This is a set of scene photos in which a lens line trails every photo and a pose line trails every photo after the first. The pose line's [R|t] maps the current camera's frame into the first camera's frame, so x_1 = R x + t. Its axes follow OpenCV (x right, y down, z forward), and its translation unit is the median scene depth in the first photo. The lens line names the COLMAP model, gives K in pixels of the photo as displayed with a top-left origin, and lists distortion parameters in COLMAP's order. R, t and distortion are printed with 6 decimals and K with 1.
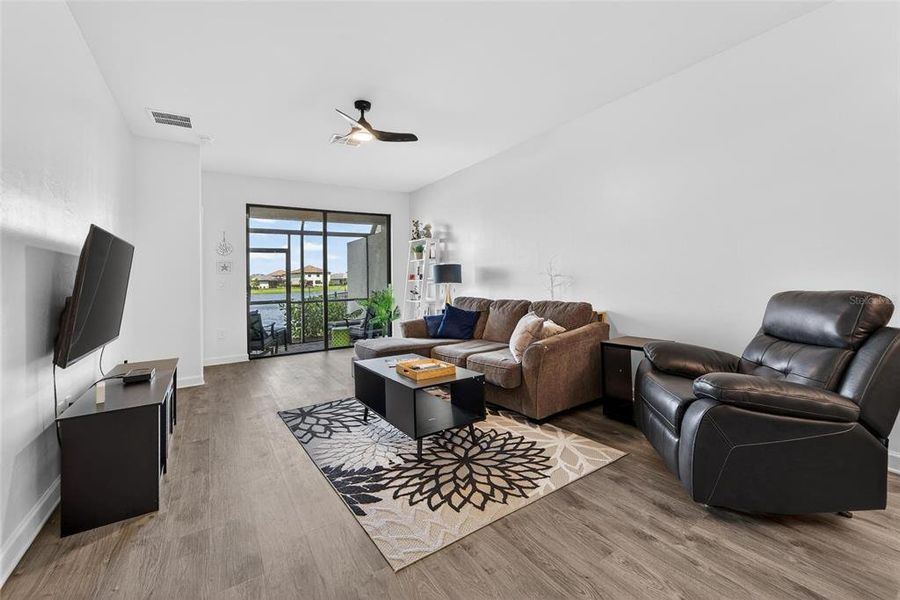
lens RADIAL K [[372.6, 0, 452.3], [0, 372.6, 267.2], [0, 0, 1]] dist [-0.021927, 0.000171]
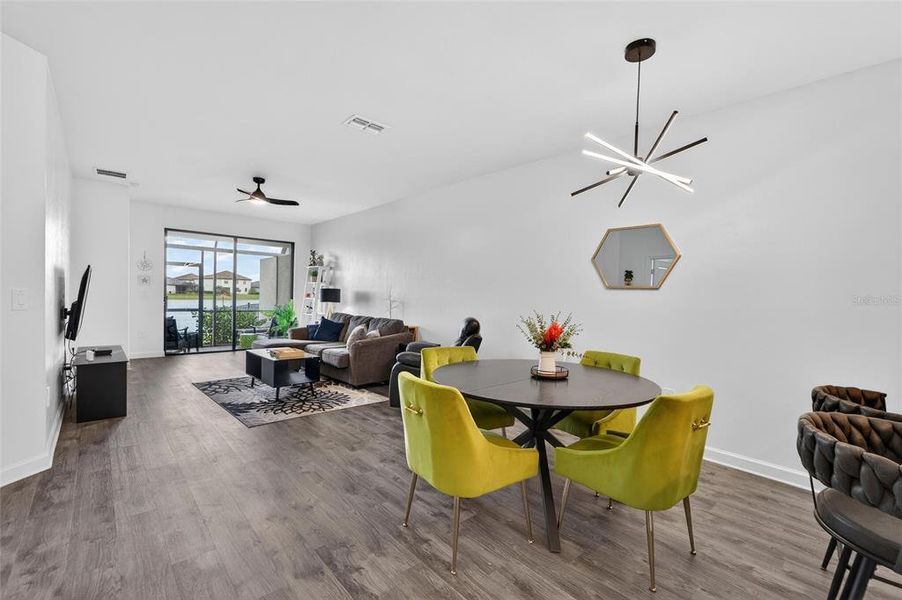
lens RADIAL K [[393.1, 0, 445.8], [0, 393.1, 305.8], [0, 0, 1]] dist [-0.000210, -0.000103]
pose [[0.988297, 0.049038, 0.144445, 0.180686], [-0.057479, 0.996839, 0.054851, -0.042416], [-0.141299, -0.062511, 0.987991, -0.424046]]
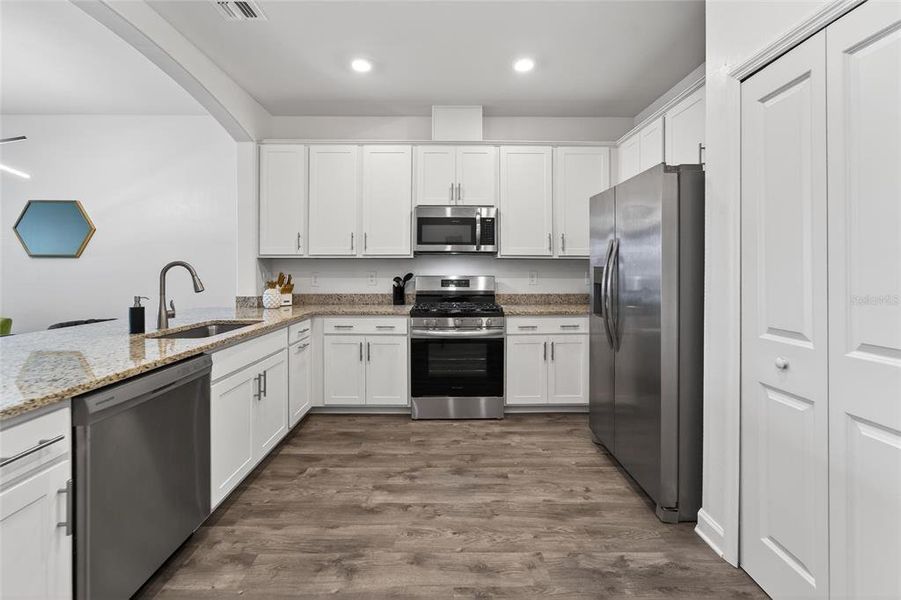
lens RADIAL K [[373.2, 0, 449.7], [0, 373.2, 286.5], [0, 0, 1]] dist [-0.002237, -0.000084]
pose [[0.540367, -0.006575, 0.841404, 0.396471], [-0.042718, 0.998466, 0.035238, -0.053061], [-0.840344, -0.054985, 0.539257, -0.781955]]
